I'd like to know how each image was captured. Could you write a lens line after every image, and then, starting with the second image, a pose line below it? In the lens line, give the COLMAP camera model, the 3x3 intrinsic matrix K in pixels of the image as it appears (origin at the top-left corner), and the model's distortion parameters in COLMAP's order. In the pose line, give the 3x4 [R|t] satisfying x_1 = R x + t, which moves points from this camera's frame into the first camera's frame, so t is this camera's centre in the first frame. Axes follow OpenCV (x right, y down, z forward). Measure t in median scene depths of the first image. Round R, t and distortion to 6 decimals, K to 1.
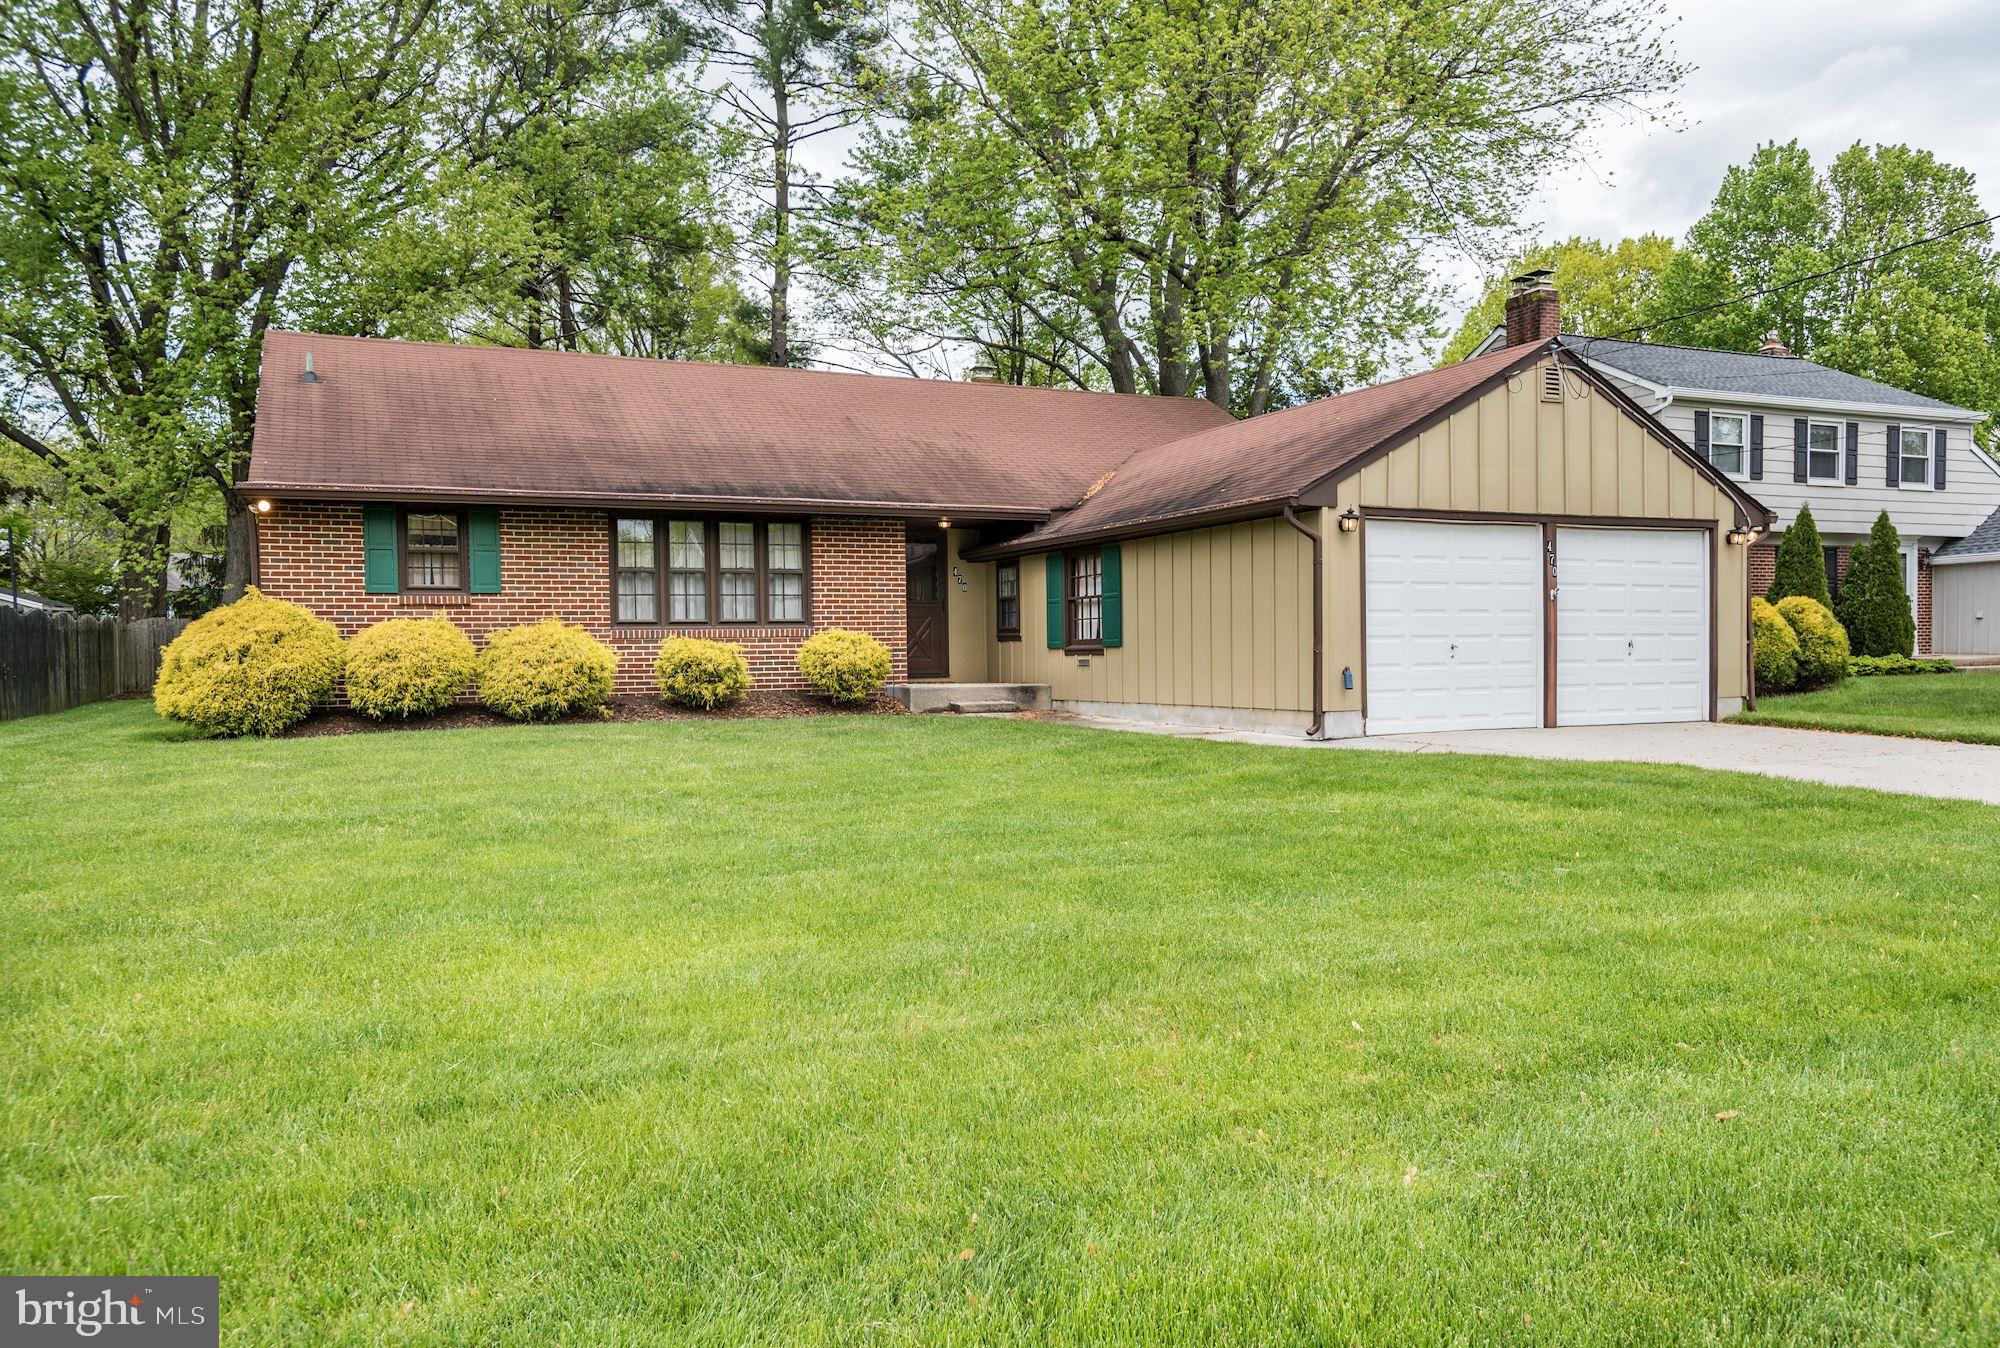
lens RADIAL K [[1439.5, 0, 1000.0], [0, 1439.5, 674.0], [0, 0, 1]] dist [0.006250, 0.003136]
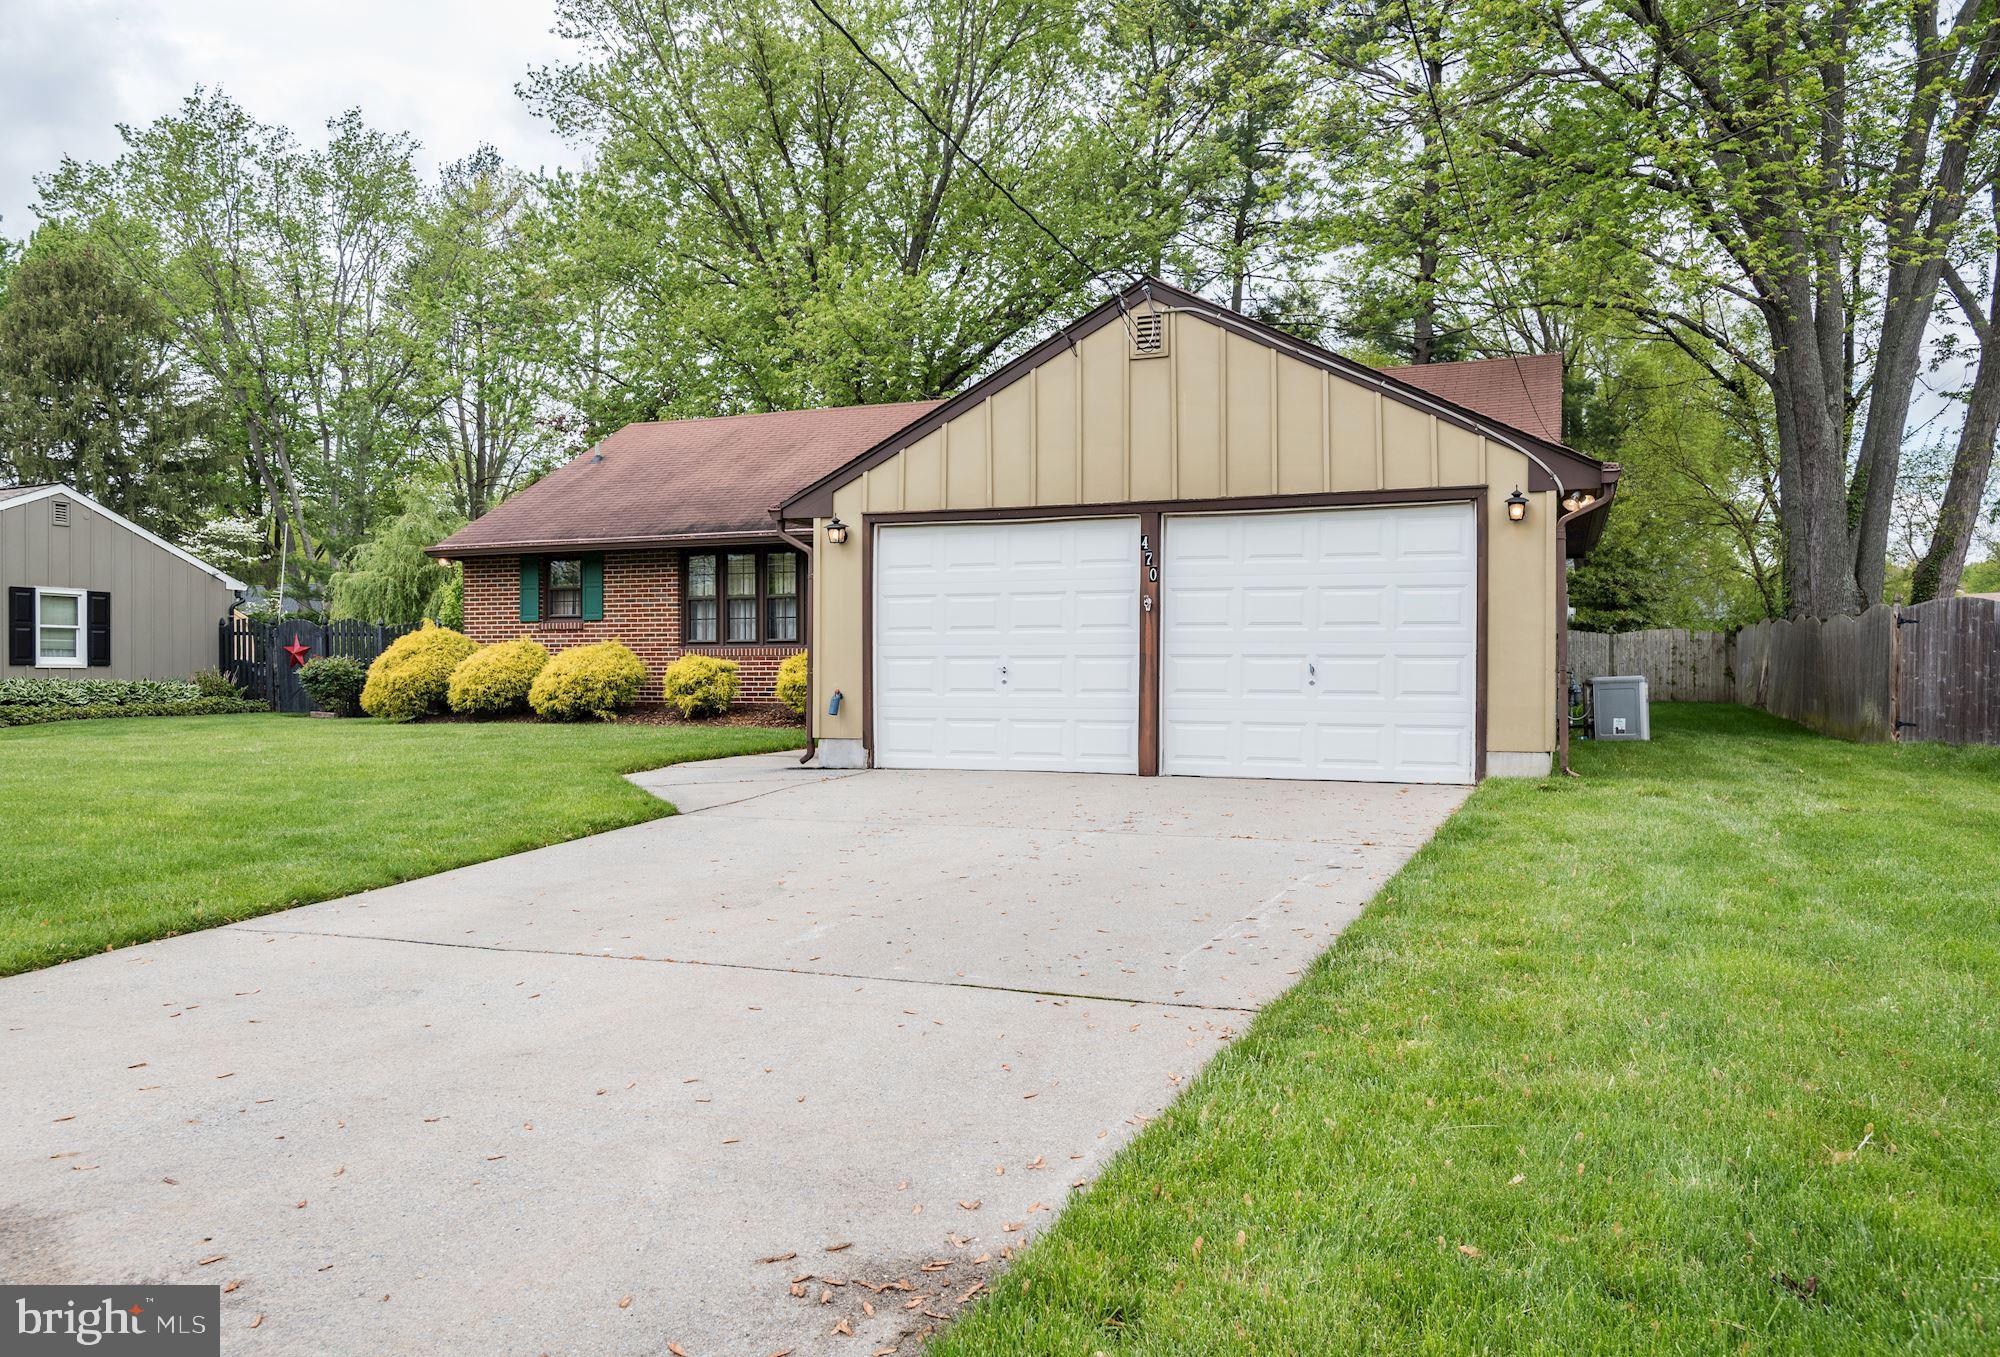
lens RADIAL K [[1494.7, 0, 973.4], [0, 1494.7, 655.2], [0, 0, 1]] dist [0.003116, 0.000563]
pose [[0.667488, 0.003273, -0.744614, 0.872530], [-0.020265, 0.999700, -0.013772, -0.013890], [0.744345, 0.024282, 0.667354, 0.371610]]
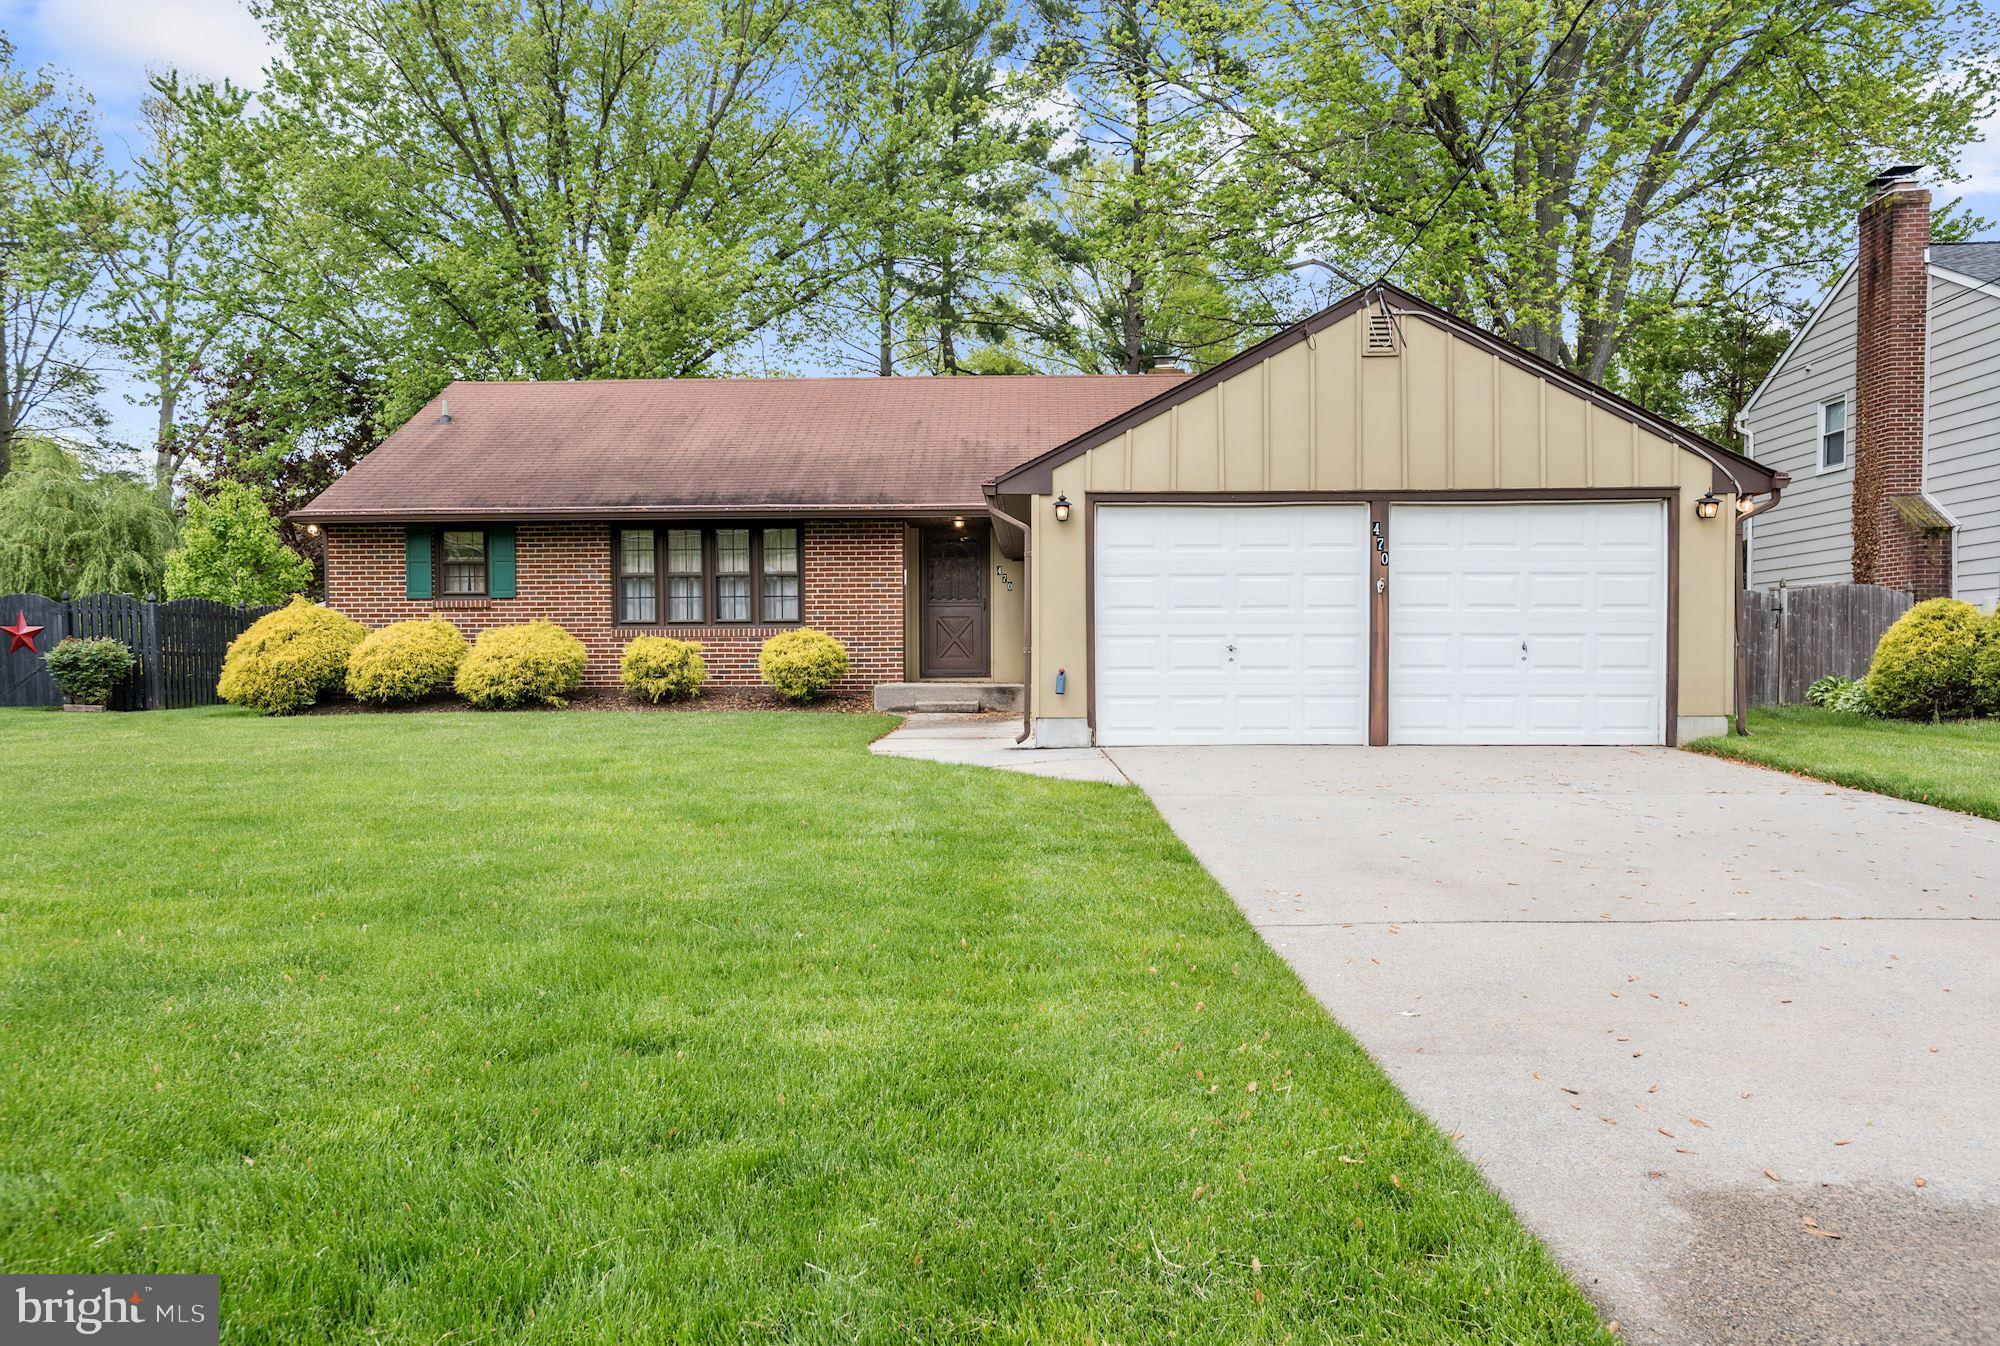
lens RADIAL K [[1439.5, 0, 1000.0], [0, 1439.5, 673.0], [0, 0, 1]] dist [0.006250, 0.003136]
pose [[0.891505, 0.012949, -0.452826, 0.535748], [-0.012843, 0.999912, 0.003309, -0.004608], [0.452829, 0.002866, 0.891593, 0.147942]]
